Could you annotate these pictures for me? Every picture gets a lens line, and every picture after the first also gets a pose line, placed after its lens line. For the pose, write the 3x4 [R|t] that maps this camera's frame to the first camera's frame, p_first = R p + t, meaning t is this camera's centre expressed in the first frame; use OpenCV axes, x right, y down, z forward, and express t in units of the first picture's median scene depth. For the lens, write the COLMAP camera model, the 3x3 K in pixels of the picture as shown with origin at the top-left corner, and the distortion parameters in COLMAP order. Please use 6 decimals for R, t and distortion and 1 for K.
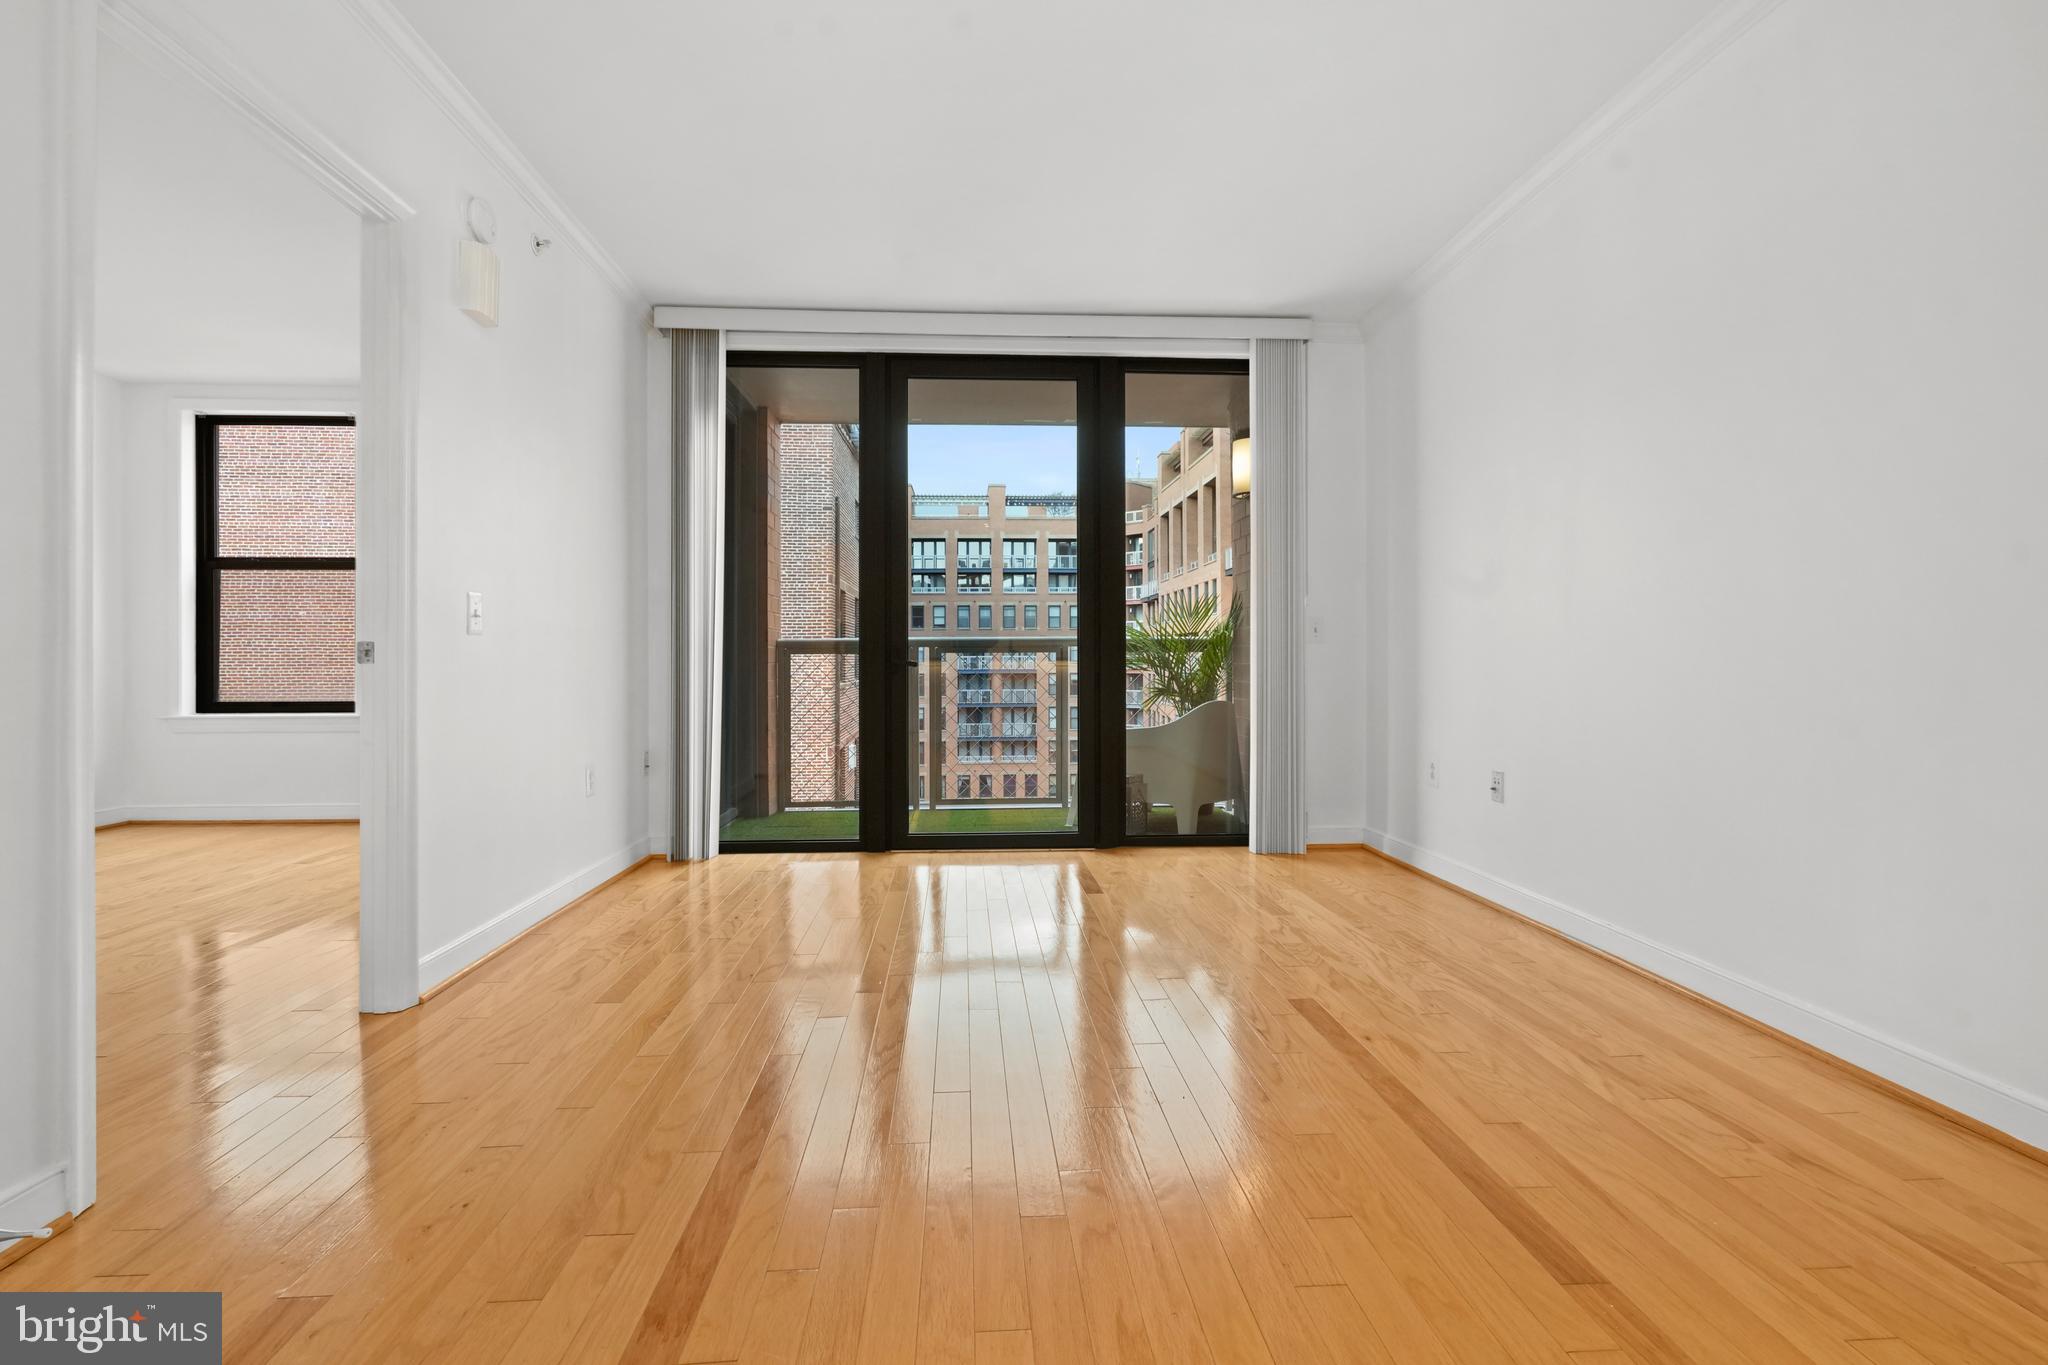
lens RADIAL K [[949.3, 0, 1007.3], [0, 949.3, 662.2], [0, 0, 1]] dist [-0.002028, -0.000182]
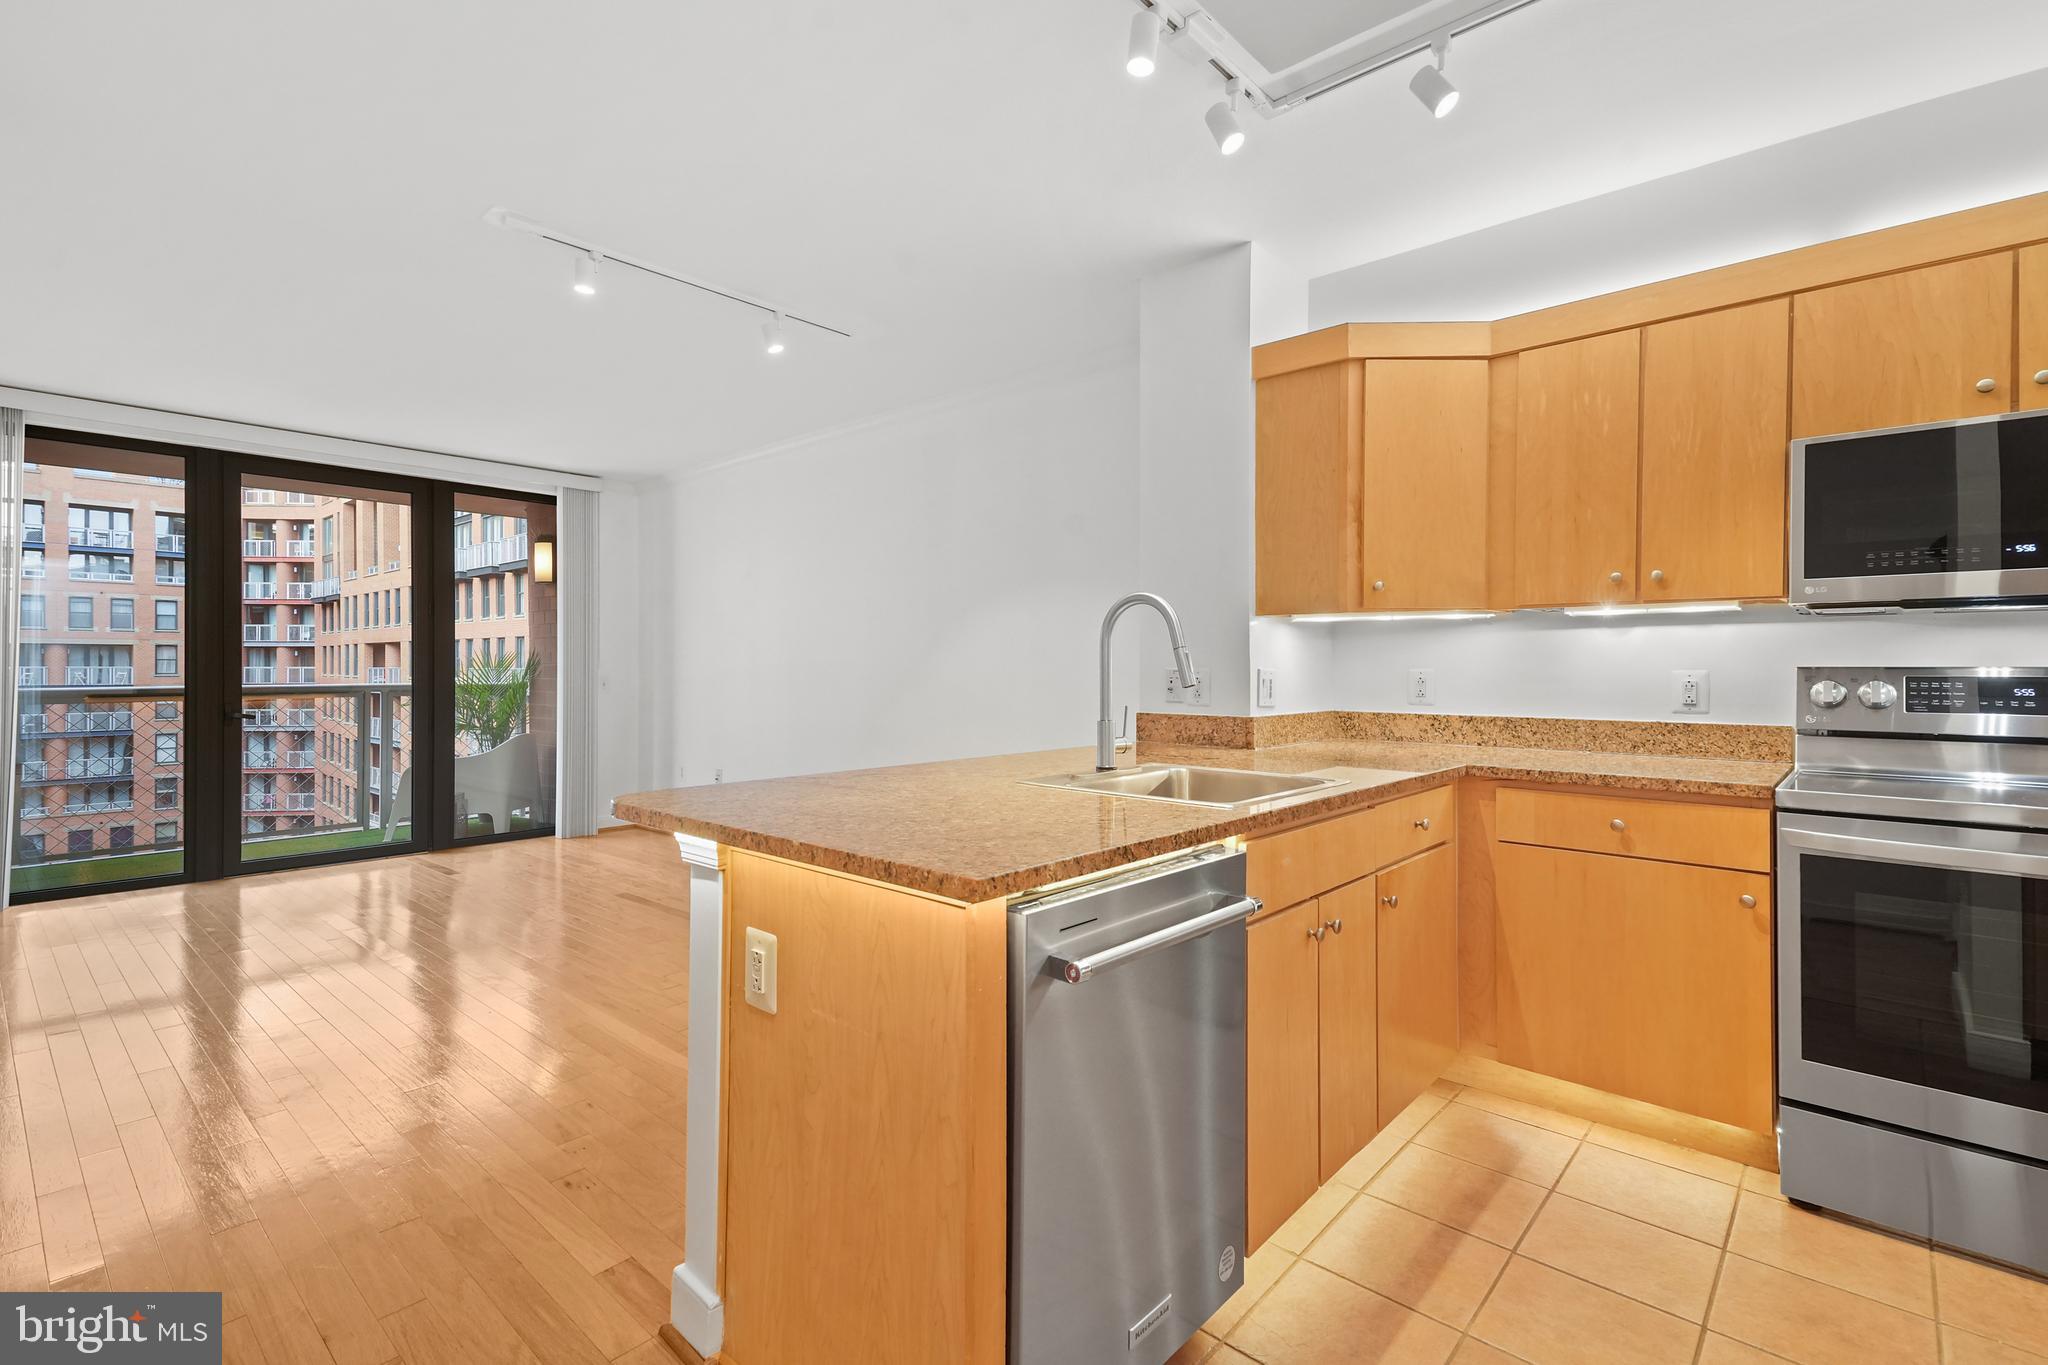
lens RADIAL K [[949.3, 0, 982.4], [0, 949.3, 671.9], [0, 0, 1]] dist [-0.002028, -0.000182]
pose [[0.725256, -0.002660, 0.688474, -0.252991], [0.003395, 0.999994, 0.000288, -0.047563], [-0.688470, 0.002129, 0.725261, -0.461545]]
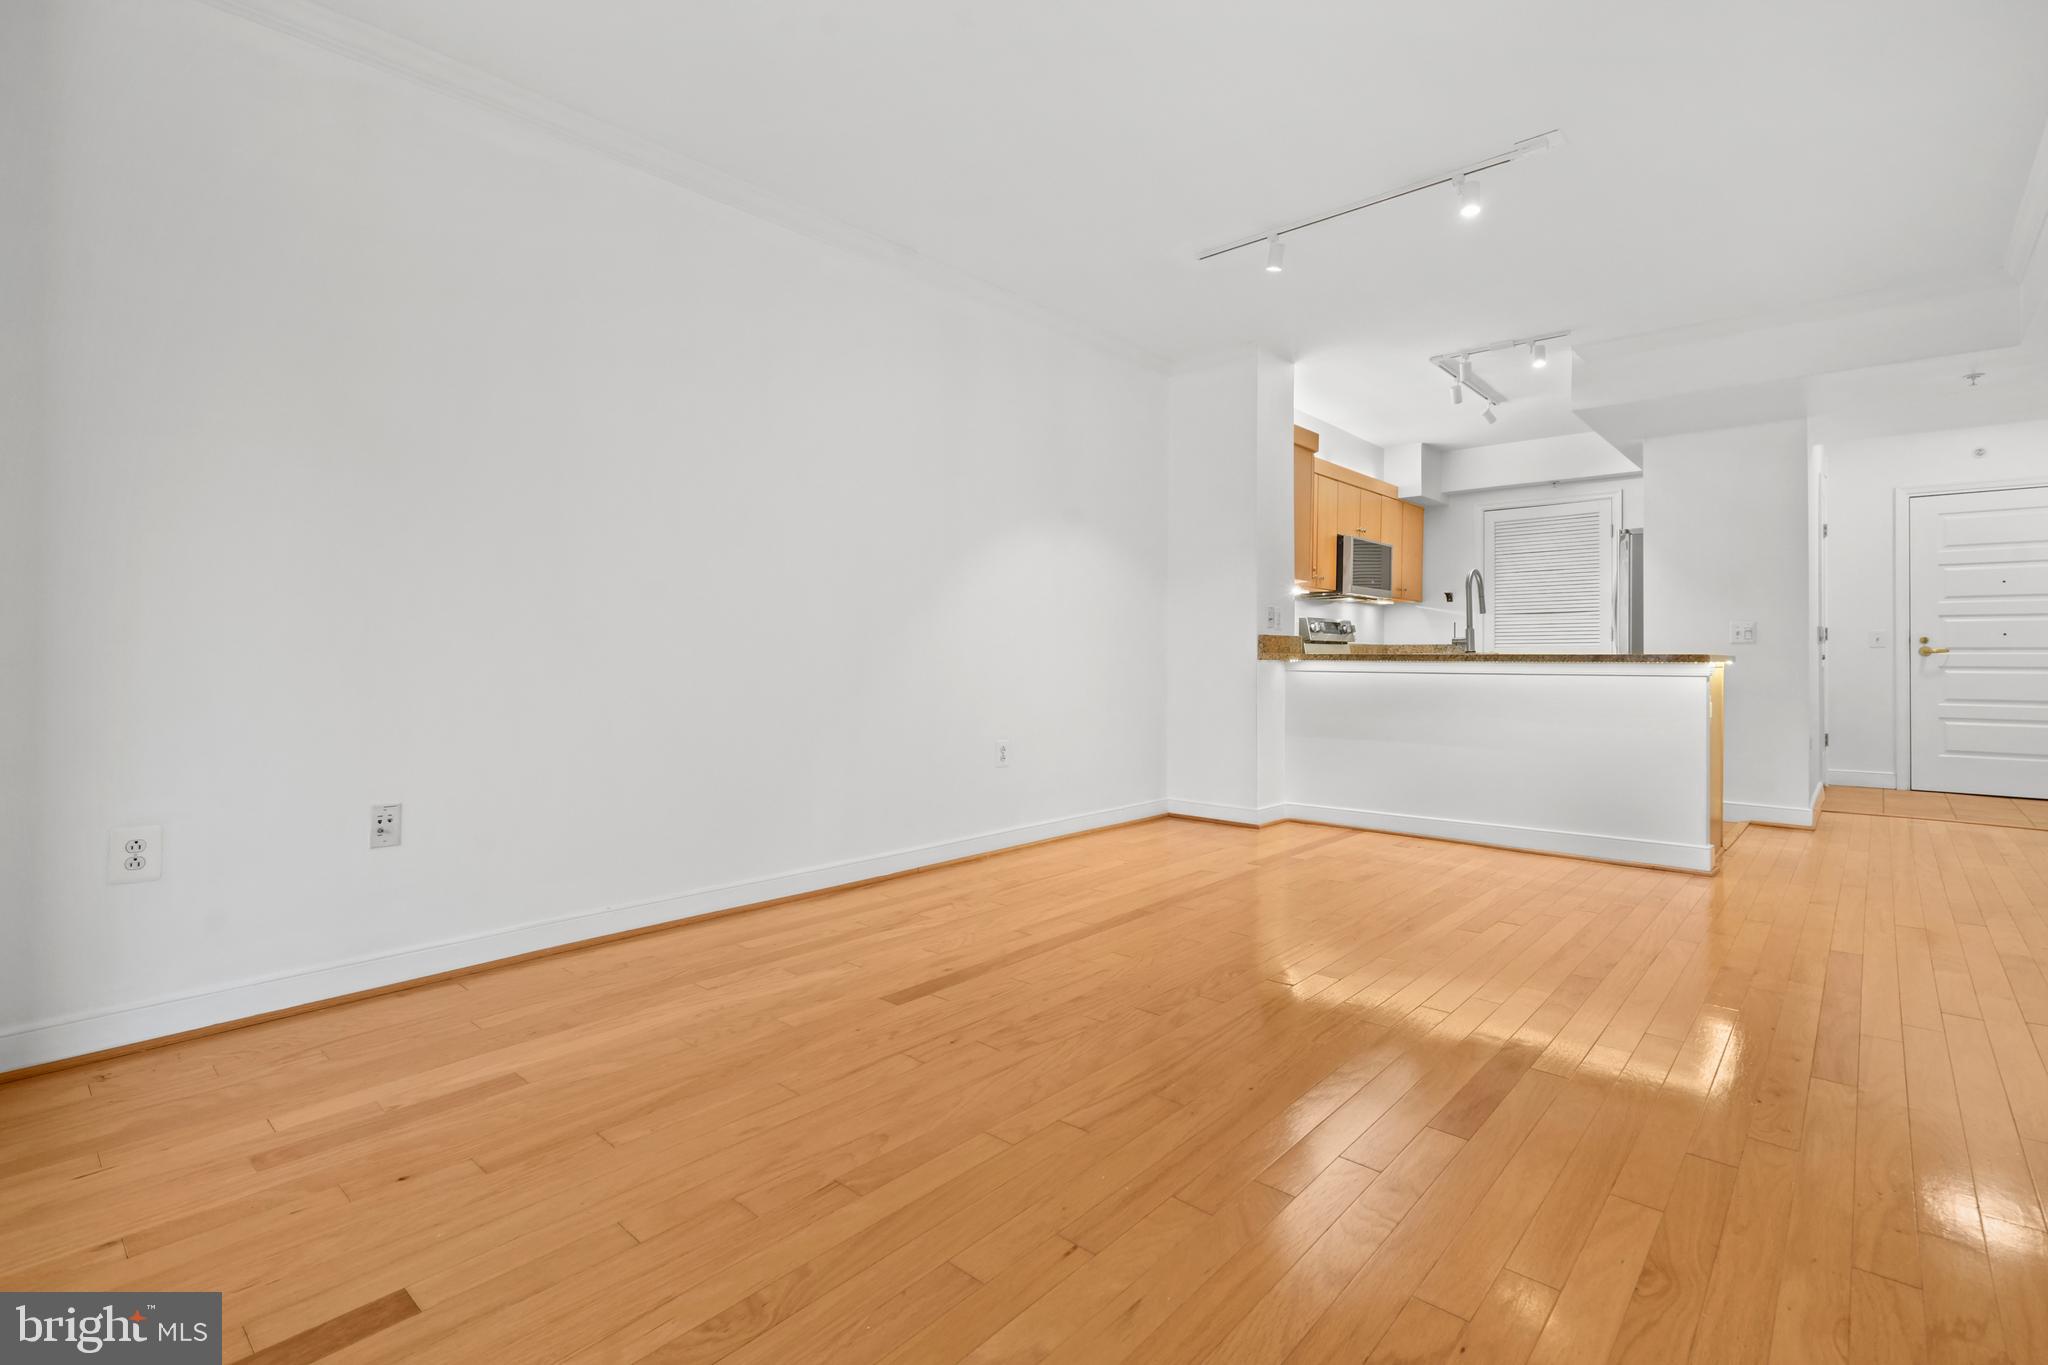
lens RADIAL K [[949.3, 0, 1069.3], [0, 949.3, 651.6], [0, 0, 1]] dist [-0.002028, -0.000182]
pose [[-0.730116, 0.000092, 0.683324, -0.254644], [0.001100, 0.999999, 0.001041, -0.002211], [-0.683323, 0.001511, -0.730115, 0.818606]]
